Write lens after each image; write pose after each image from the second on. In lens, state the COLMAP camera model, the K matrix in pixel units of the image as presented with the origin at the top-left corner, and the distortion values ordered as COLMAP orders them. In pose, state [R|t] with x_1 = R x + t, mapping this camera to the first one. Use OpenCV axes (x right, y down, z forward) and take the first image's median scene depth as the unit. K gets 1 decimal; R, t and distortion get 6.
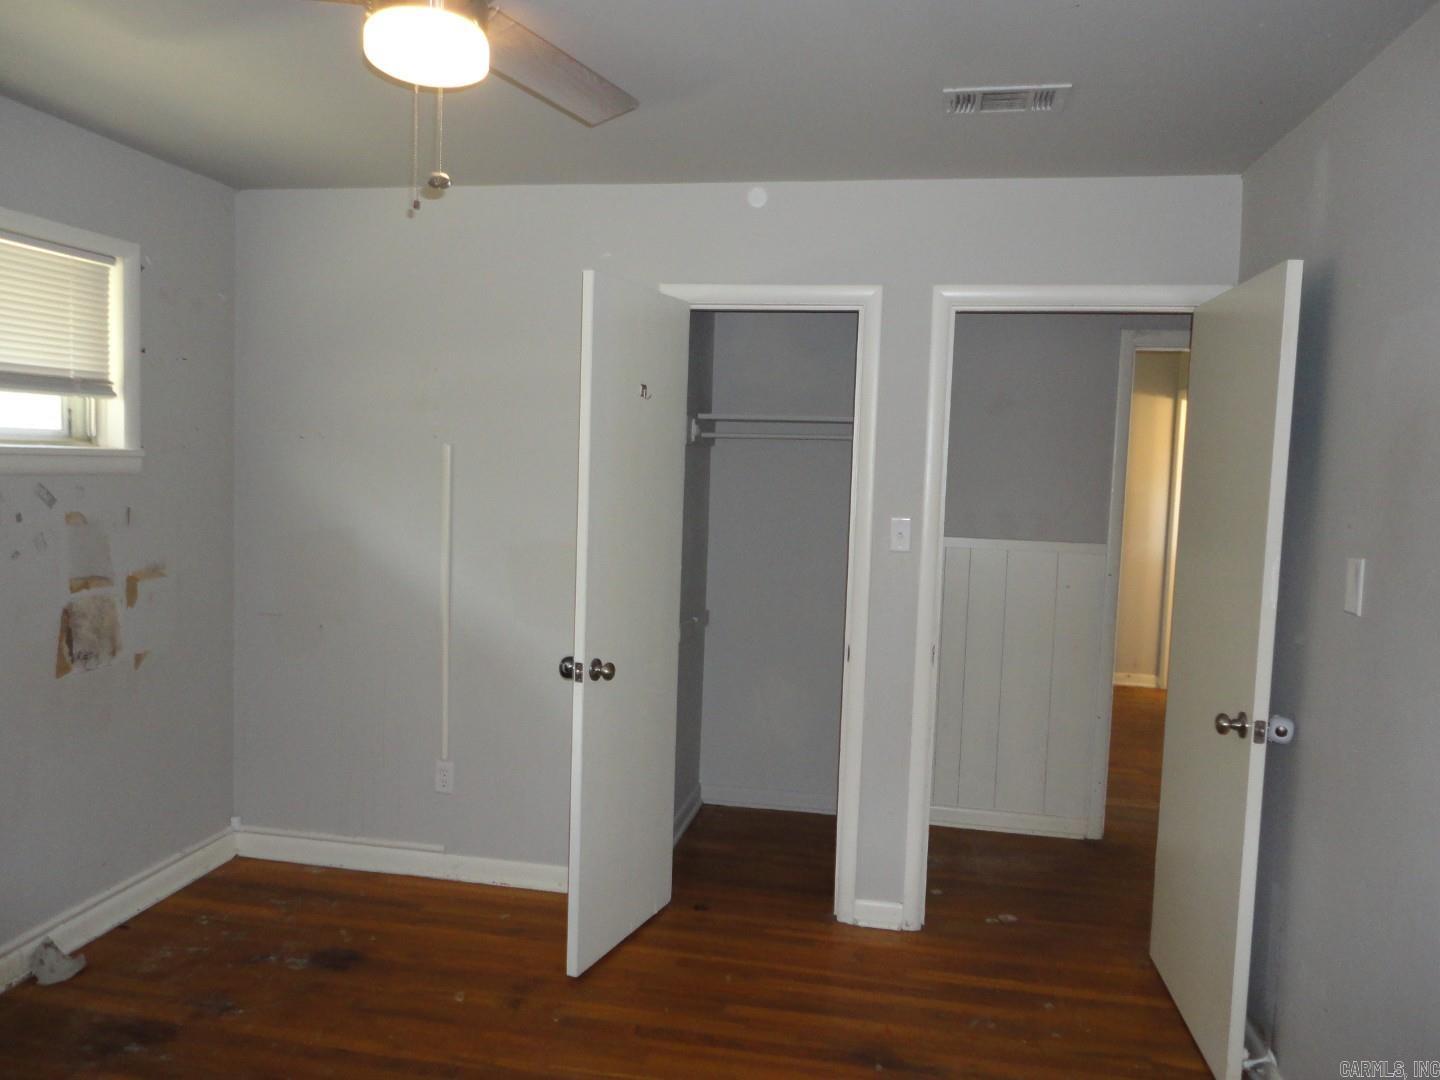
lens RADIAL K [[1093.2, 0, 720.0], [0, 1093.2, 540.0], [0, 0, 1]] dist [0.085241, -0.089246]
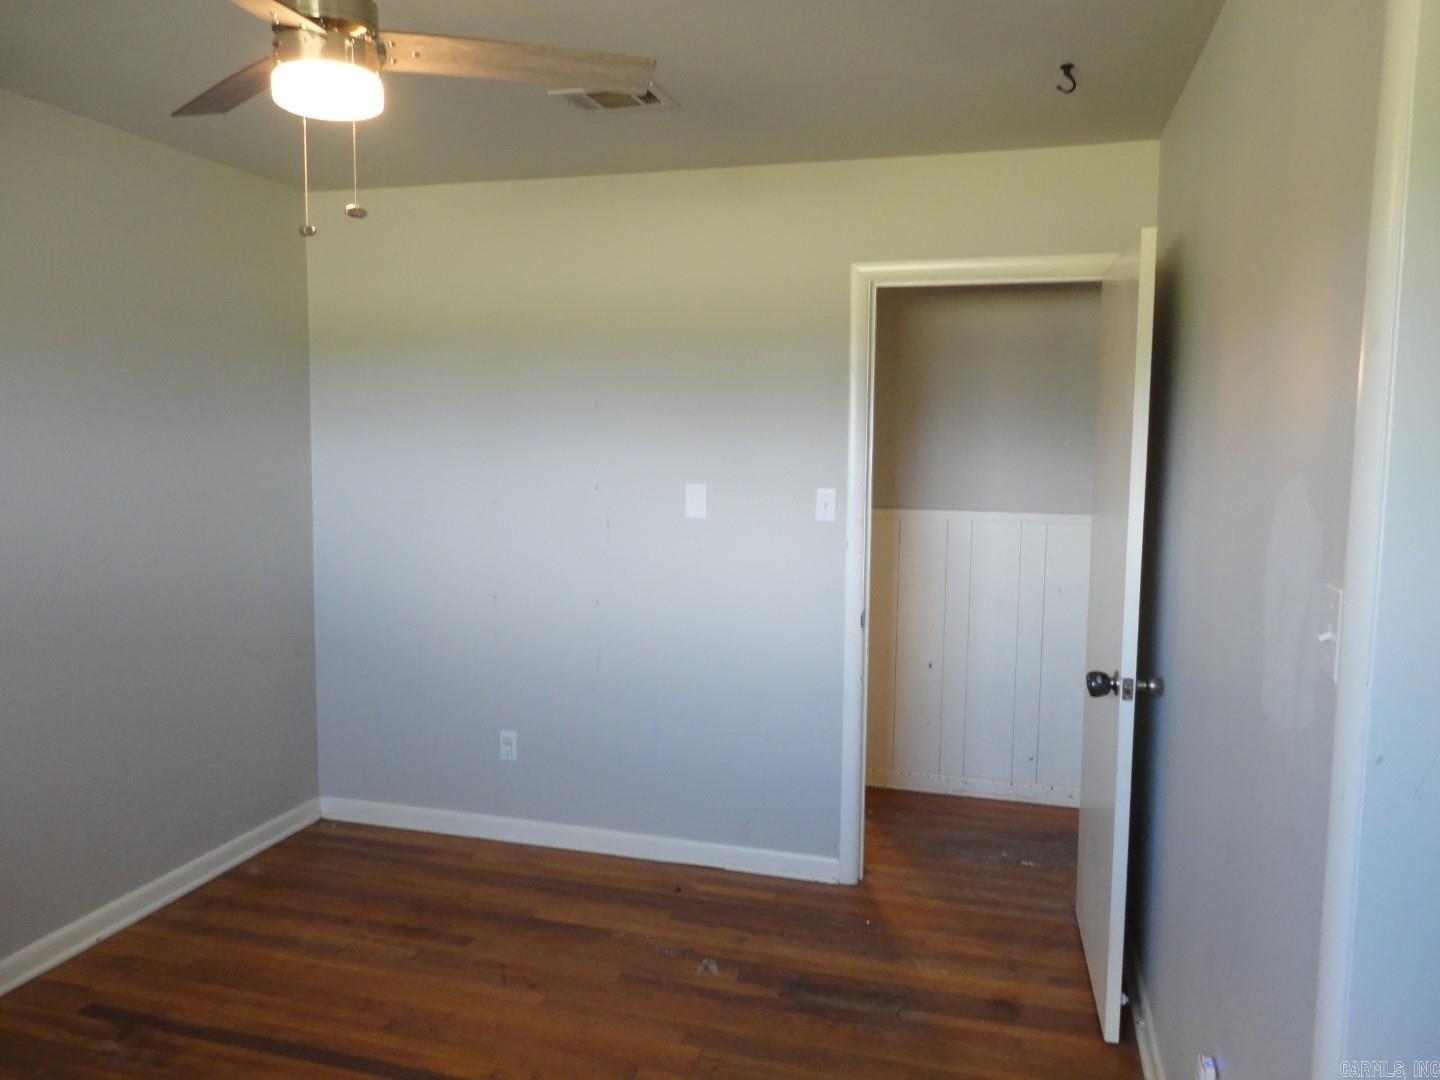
lens RADIAL K [[1093.2, 0, 720.0], [0, 1093.2, 540.0], [0, 0, 1]] dist [0.085241, -0.089246]
pose [[0.994743, -0.013146, -0.101559, 0.164286], [0.015131, 0.999709, 0.018799, 0.007058], [0.101282, -0.020237, 0.994652, -0.042308]]
